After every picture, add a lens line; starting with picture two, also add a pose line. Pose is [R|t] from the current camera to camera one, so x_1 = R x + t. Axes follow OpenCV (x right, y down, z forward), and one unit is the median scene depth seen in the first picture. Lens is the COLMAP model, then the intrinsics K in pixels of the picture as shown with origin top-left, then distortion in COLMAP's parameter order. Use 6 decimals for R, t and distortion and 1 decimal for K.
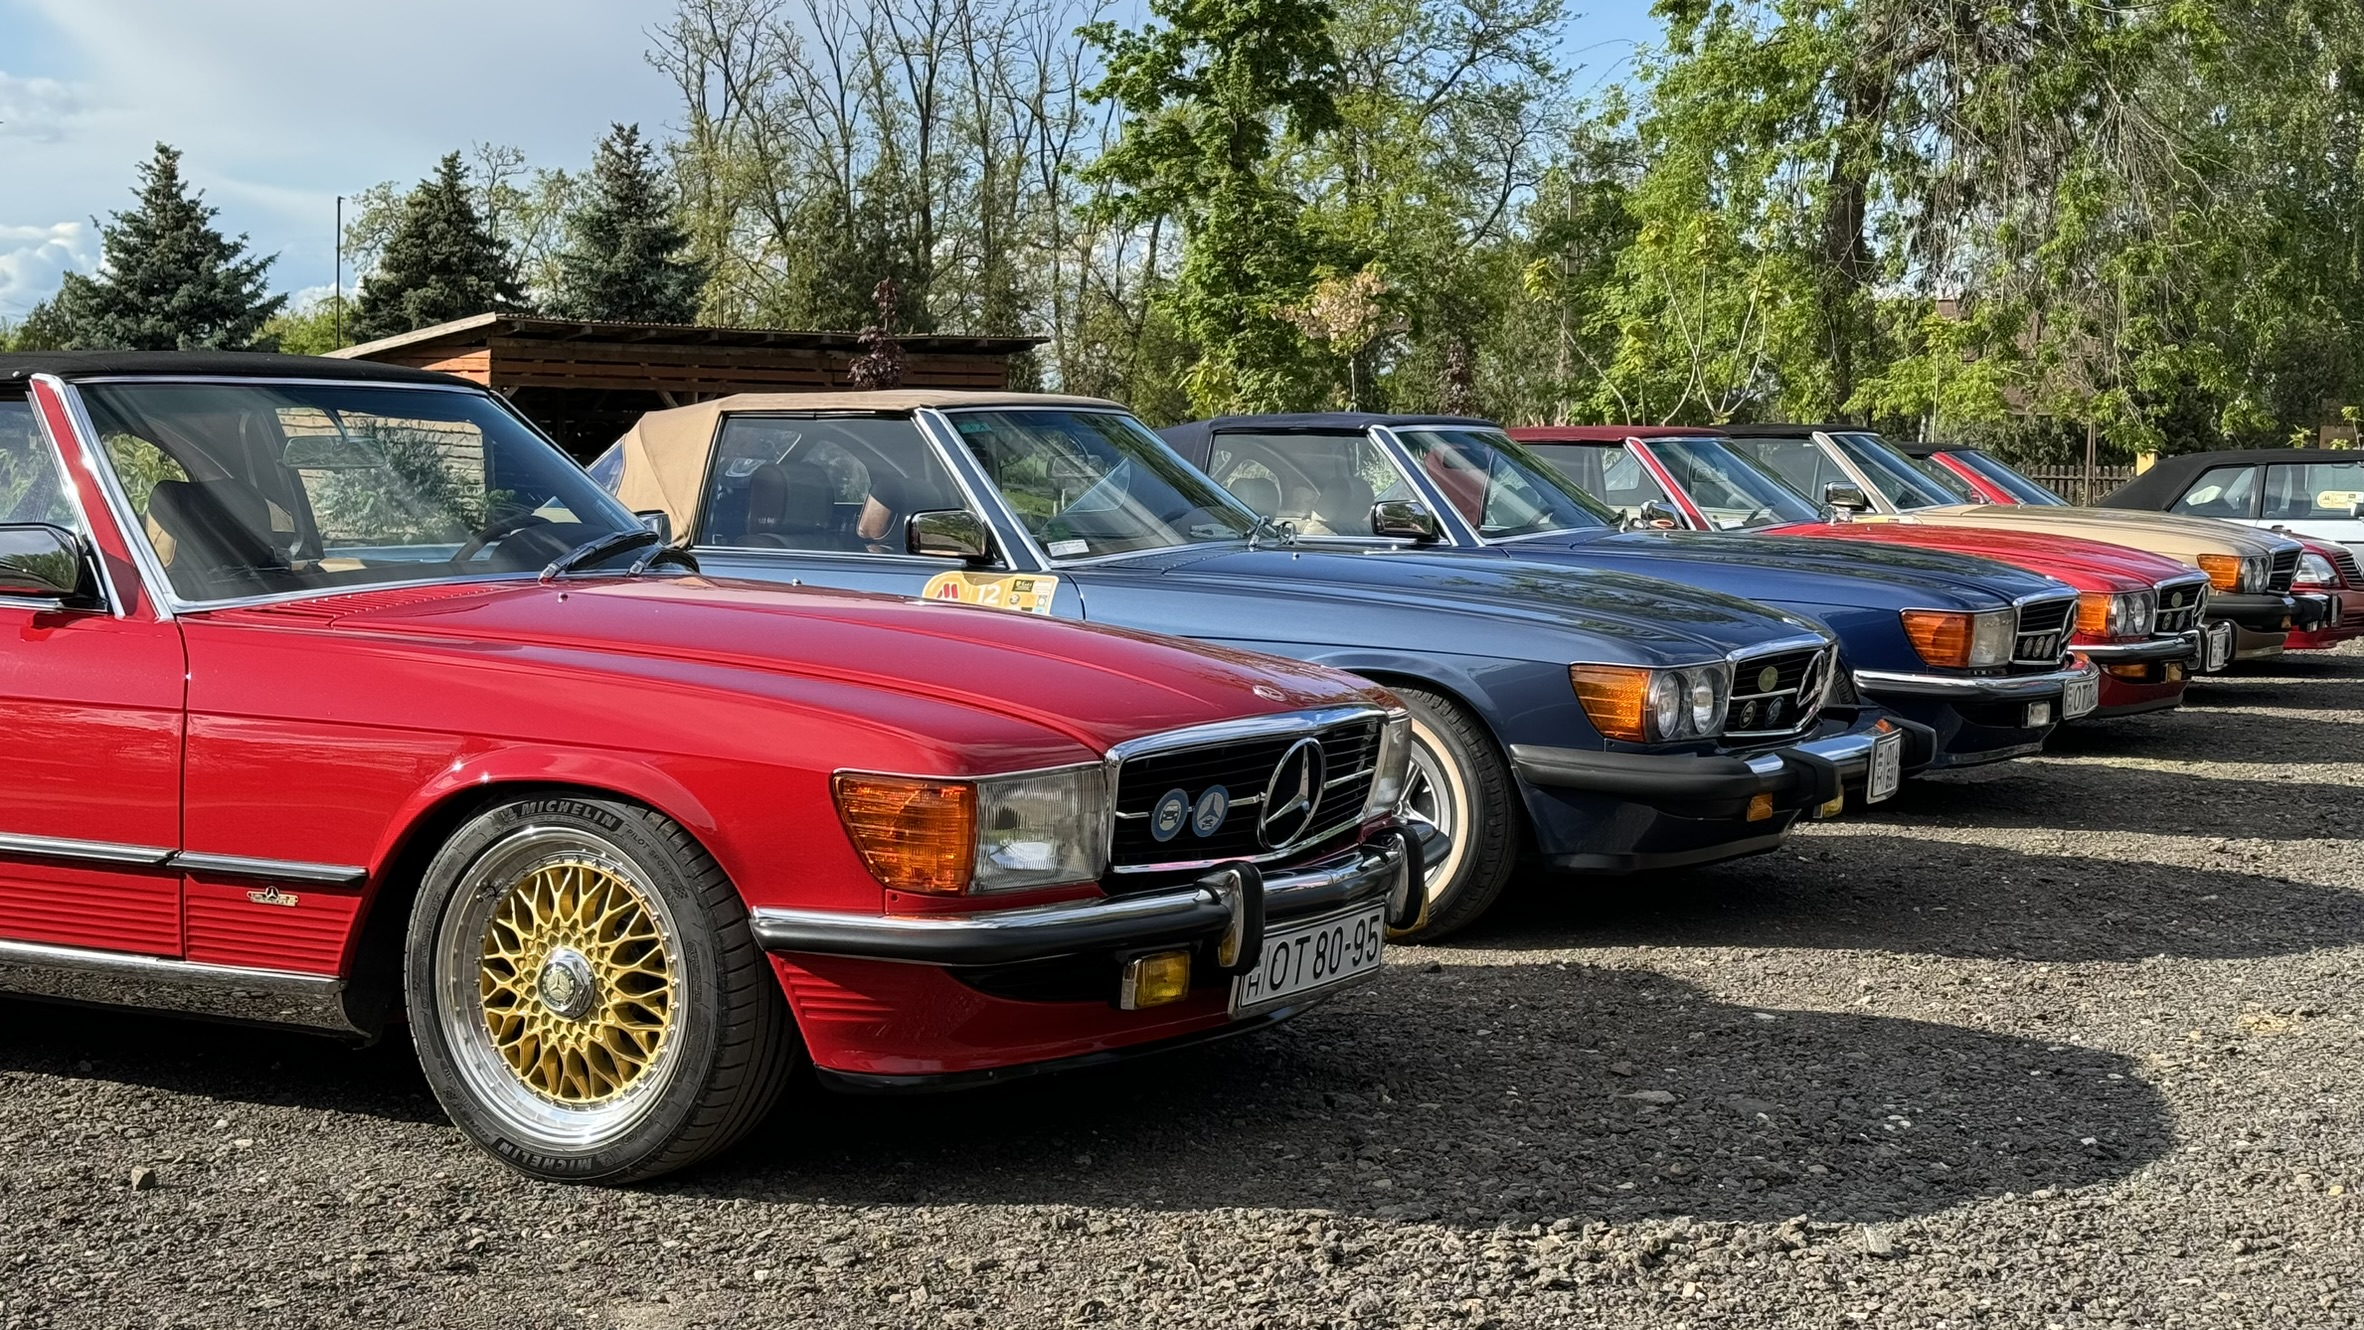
lens RADIAL K [[3289.2, 0, 1173.7], [0, 3289.2, 668.5], [0, 0, 1]] dist [0.167695, 0.000000]
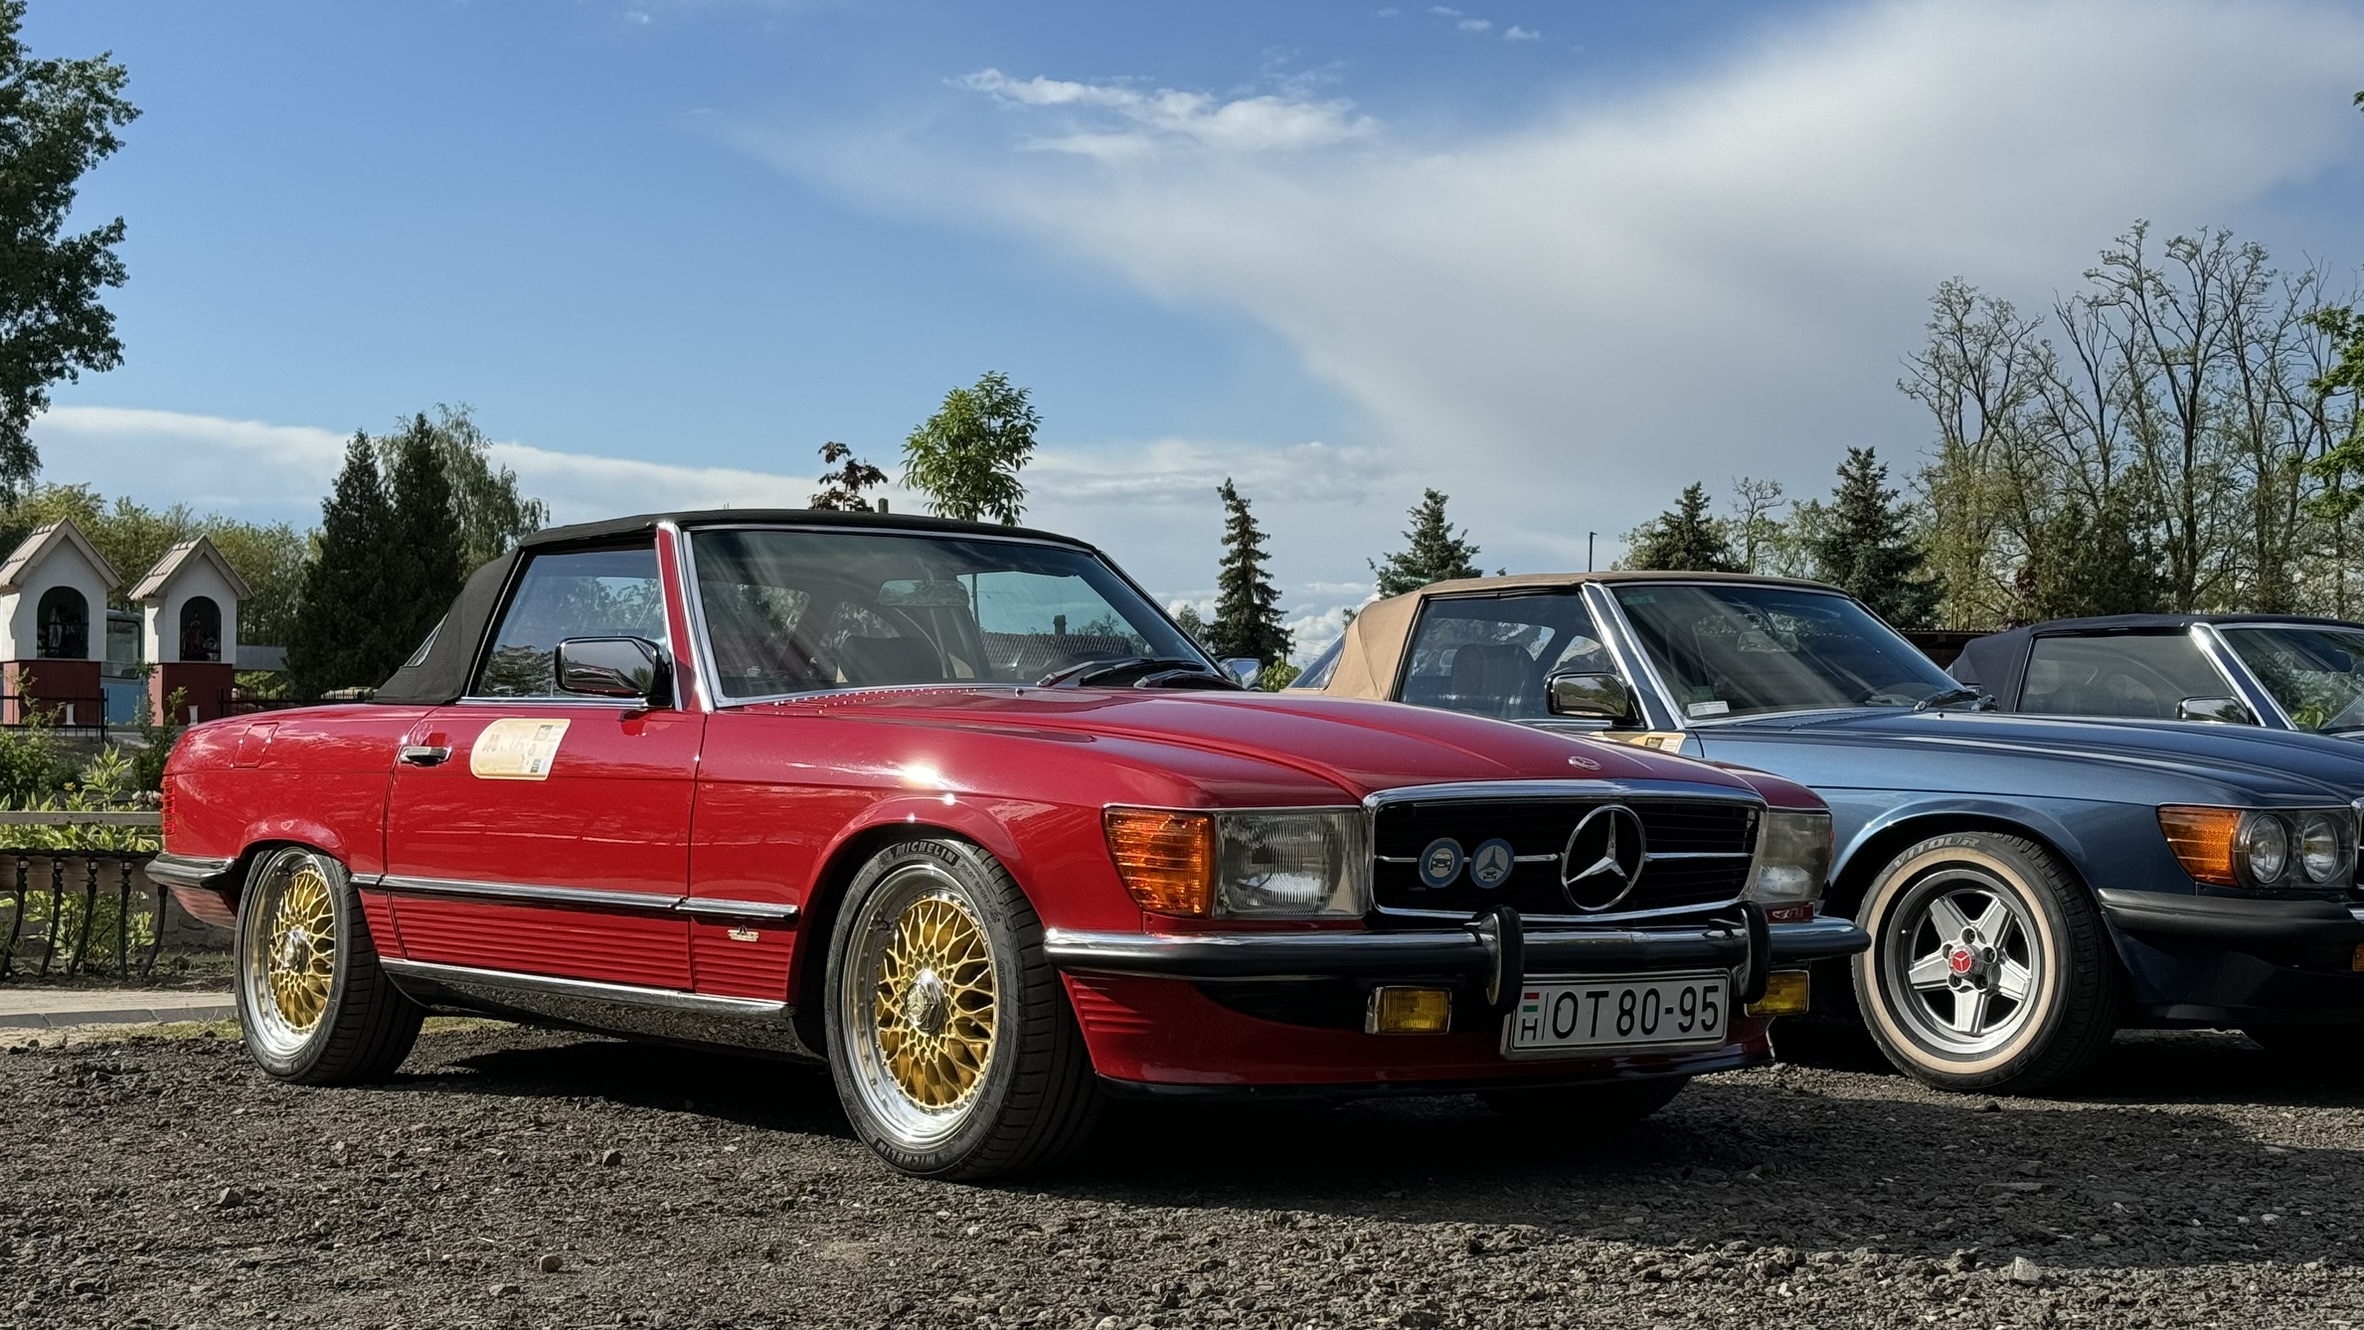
lens RADIAL K [[3289.2, 0, 1176.7], [0, 3289.2, 669.9], [0, 0, 1]] dist [0.167695, 0.000000]
pose [[0.923632, -0.016459, -0.382926, 0.227889], [-0.023063, 0.994880, -0.098392, 0.061580], [0.382585, 0.099710, 0.918524, -0.018678]]
